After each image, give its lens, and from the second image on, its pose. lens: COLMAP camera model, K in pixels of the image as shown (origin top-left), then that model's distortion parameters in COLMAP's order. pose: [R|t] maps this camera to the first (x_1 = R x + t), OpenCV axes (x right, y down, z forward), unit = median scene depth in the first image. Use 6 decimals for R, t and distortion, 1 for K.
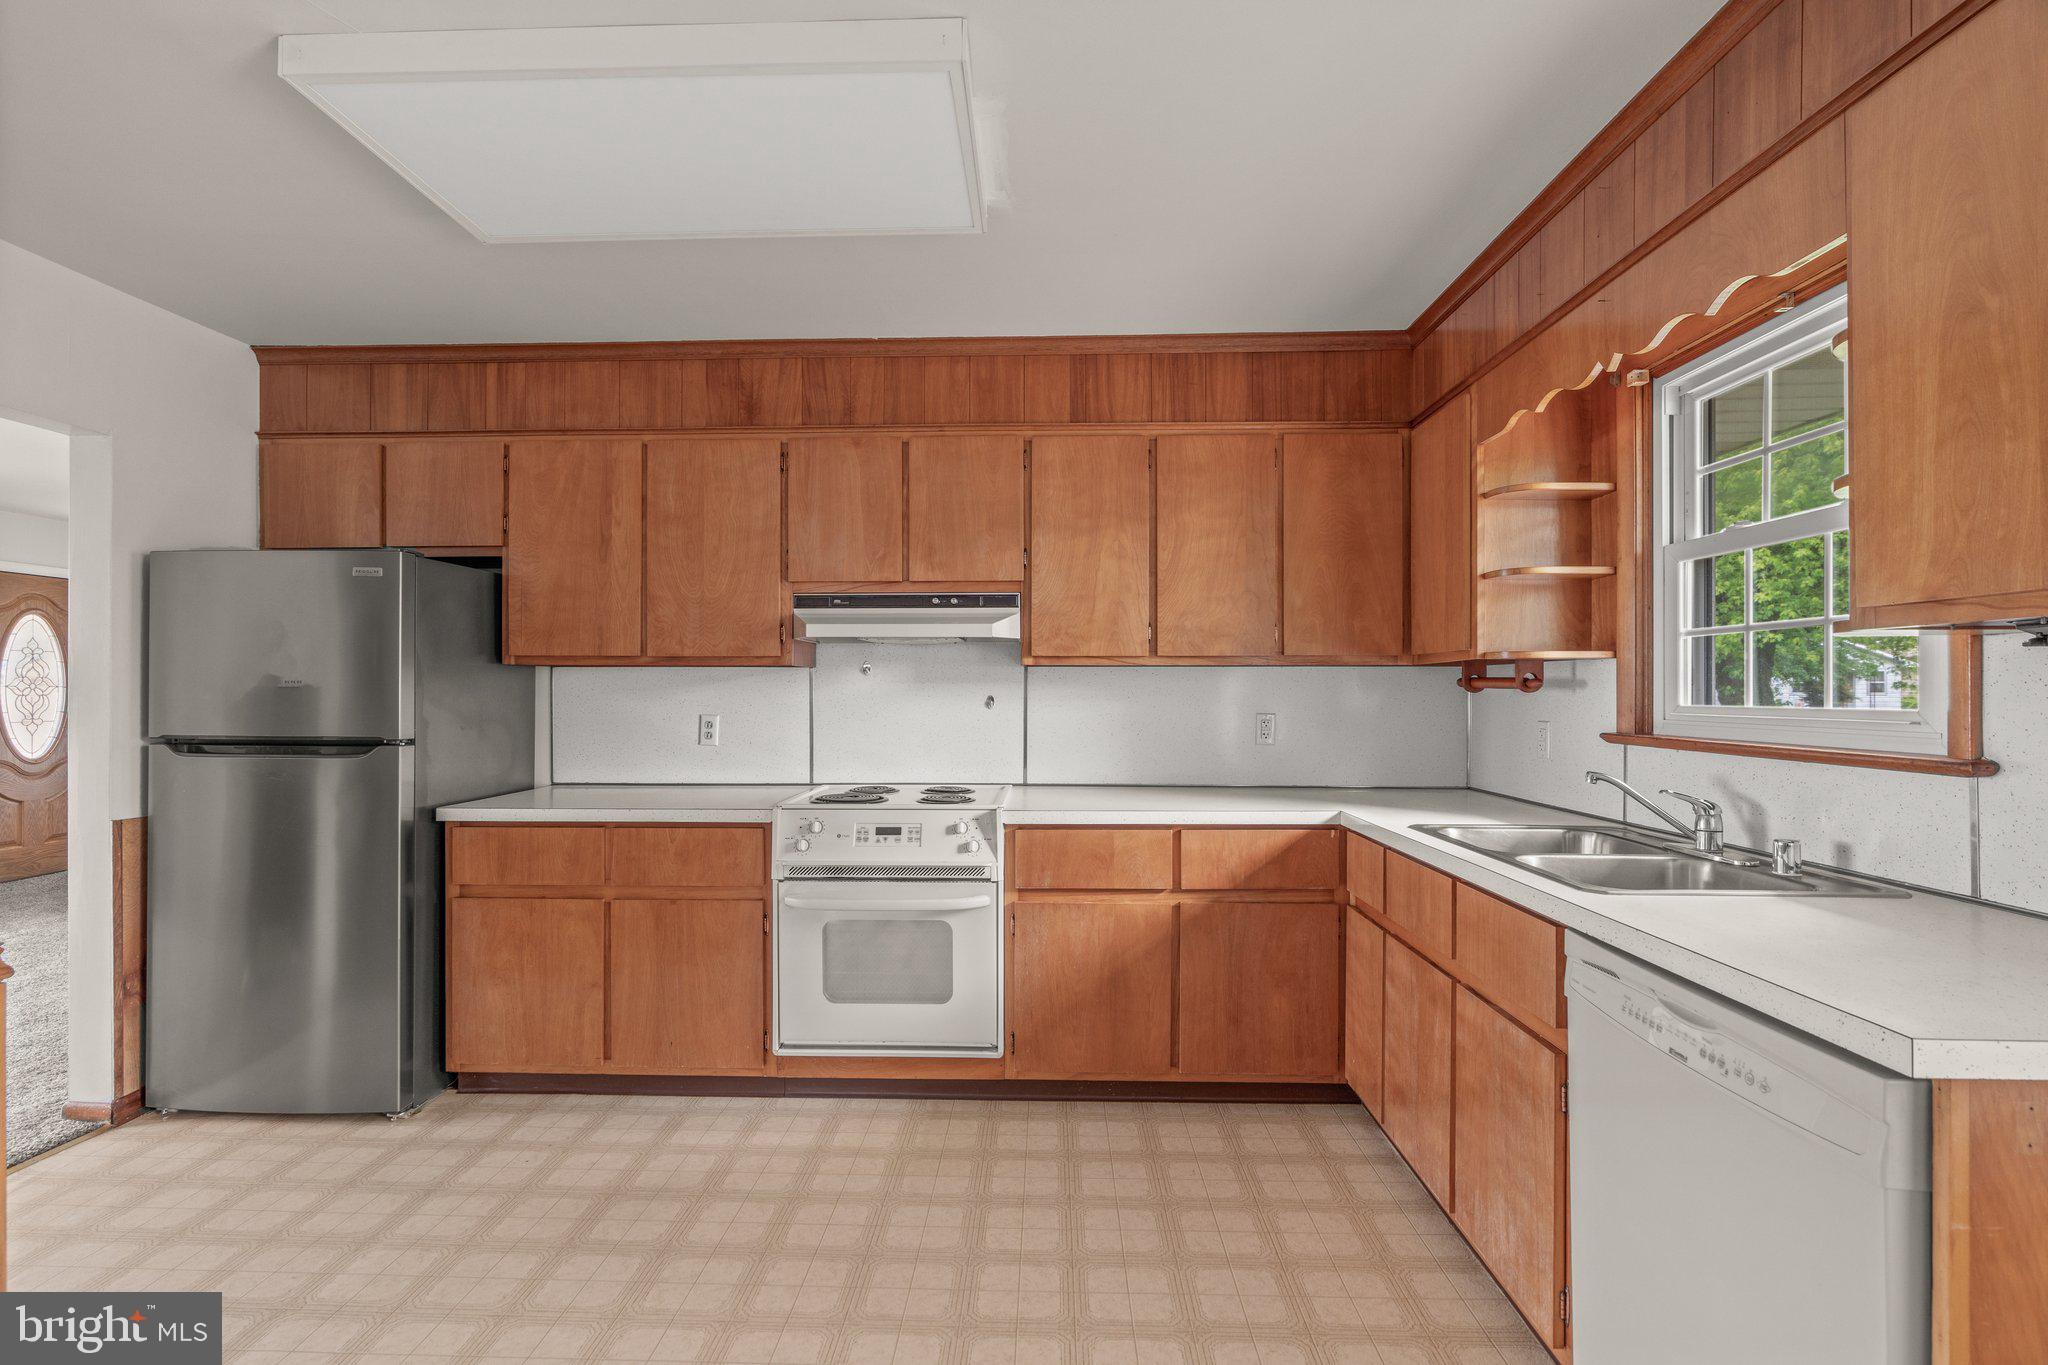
lens RADIAL K [[922.3, 0, 1027.9], [0, 922.3, 690.0], [0, 0, 1]] dist [-0.004994, 0.000090]
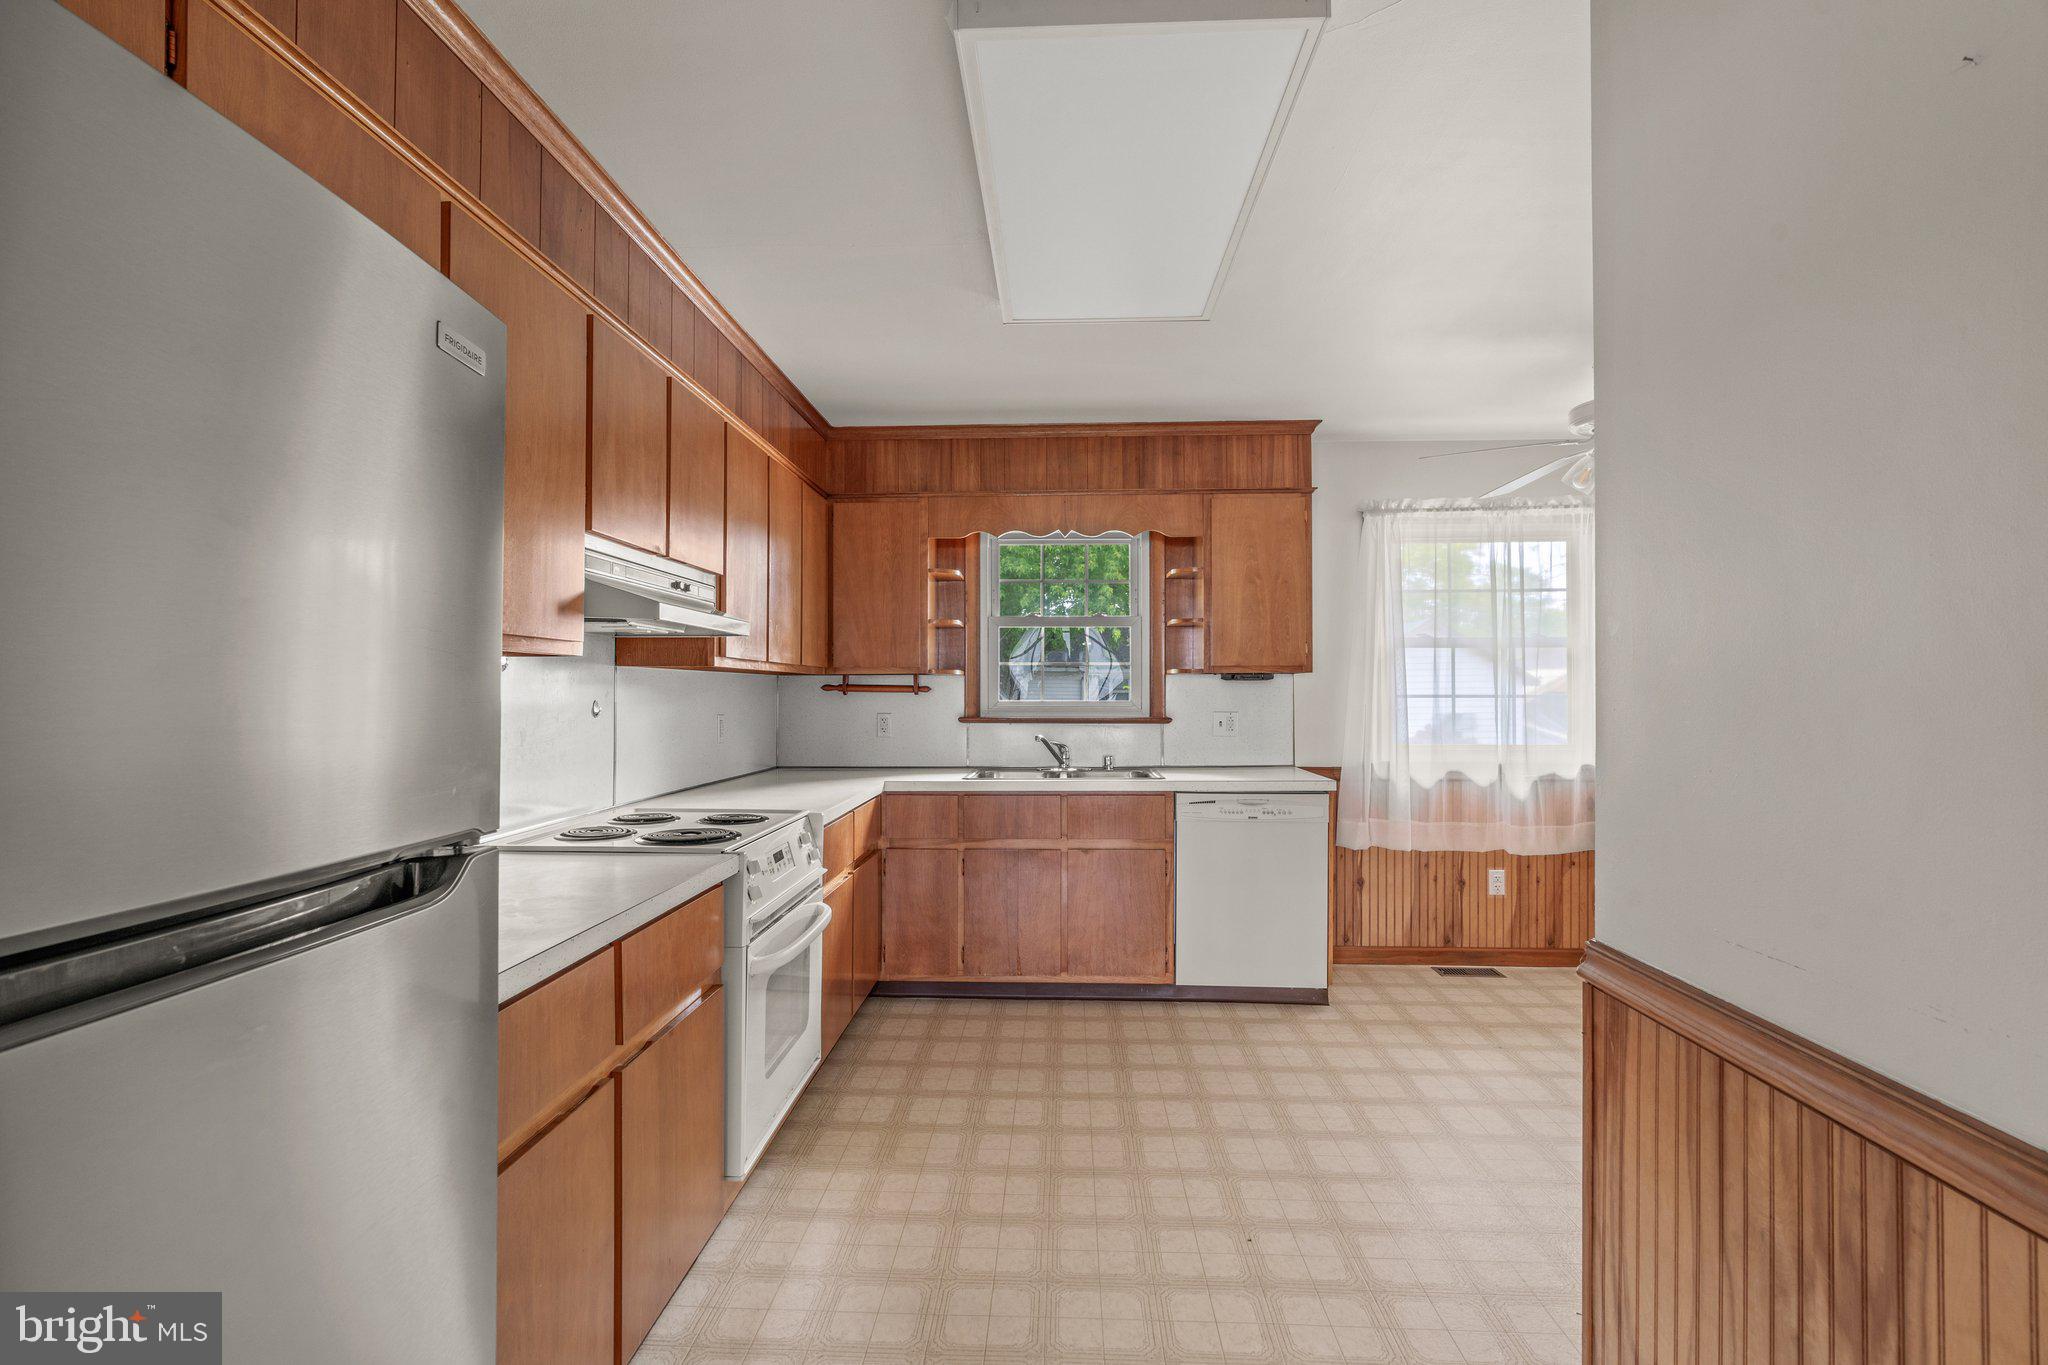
lens RADIAL K [[922.3, 0, 1023.7], [0, 922.3, 682.9], [0, 0, 1]] dist [-0.004994, 0.000090]
pose [[0.018835, 0.011266, 0.999759, -1.205946], [-0.002715, 0.999933, -0.011217, 0.001283], [-0.999819, -0.002503, 0.018864, 0.897903]]
